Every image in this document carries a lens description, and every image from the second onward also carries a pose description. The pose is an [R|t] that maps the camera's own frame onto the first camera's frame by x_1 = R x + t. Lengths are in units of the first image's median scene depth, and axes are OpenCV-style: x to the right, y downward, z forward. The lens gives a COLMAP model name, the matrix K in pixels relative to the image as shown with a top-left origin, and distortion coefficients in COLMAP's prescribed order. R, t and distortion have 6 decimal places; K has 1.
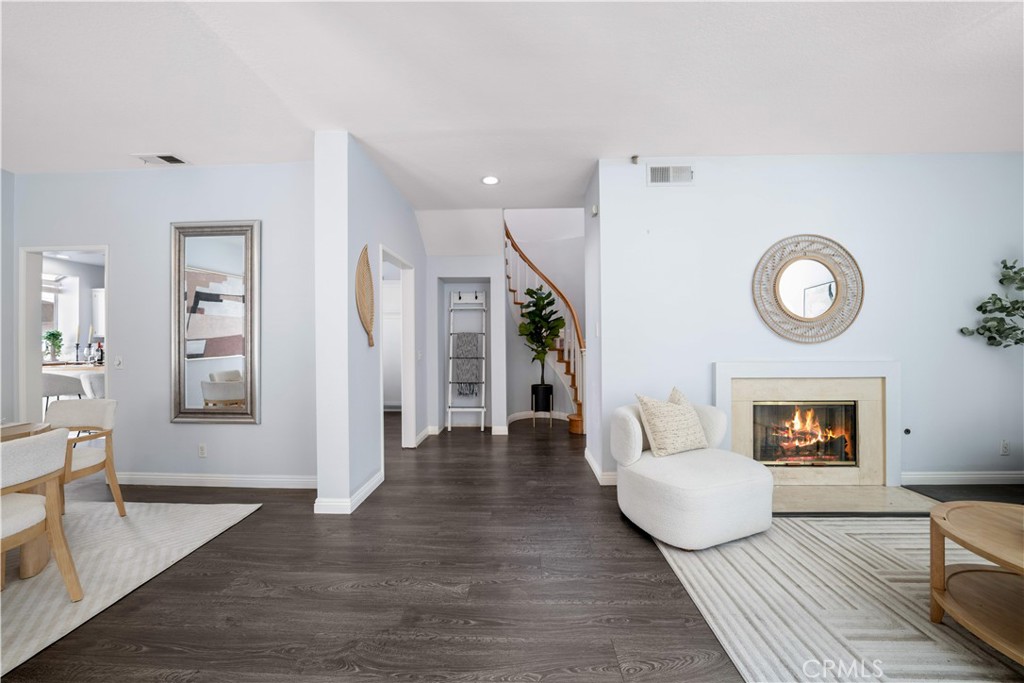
lens RADIAL K [[372.7, 0, 507.3], [0, 372.7, 335.2], [0, 0, 1]] dist [0.000079, 0.000146]
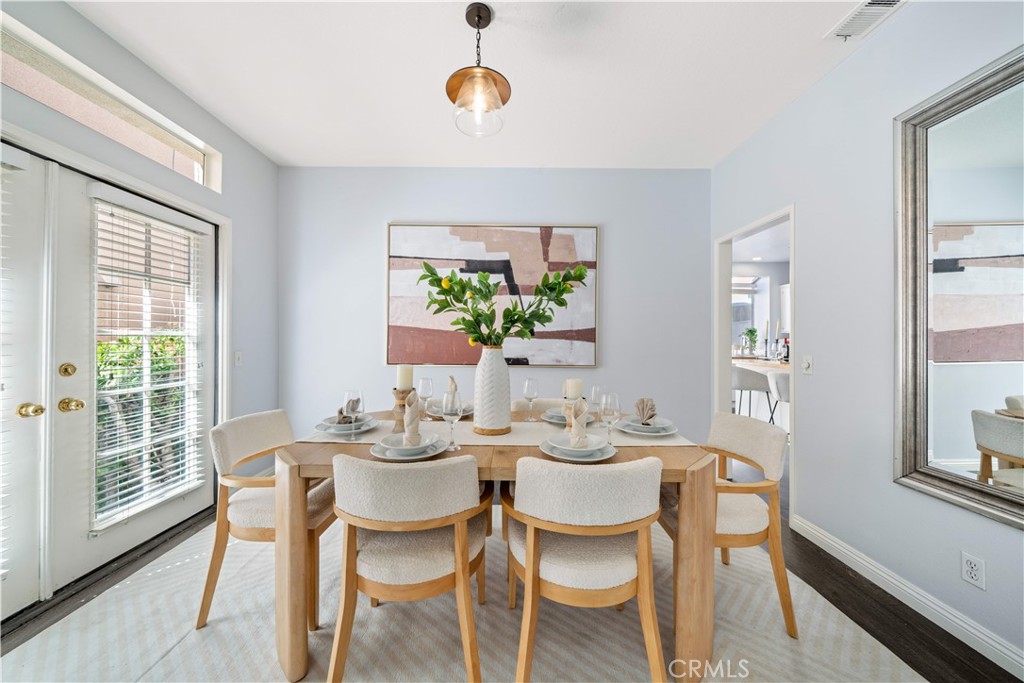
lens RADIAL K [[352.3, 0, 509.9], [0, 352.3, 337.0], [0, 0, 1]] dist [0.000619, 0.000215]
pose [[0.074375, 0.003904, -0.997223, -0.301793], [0.006034, 0.999972, 0.004365, 0.010409], [0.997212, -0.006342, 0.074349, 0.280160]]
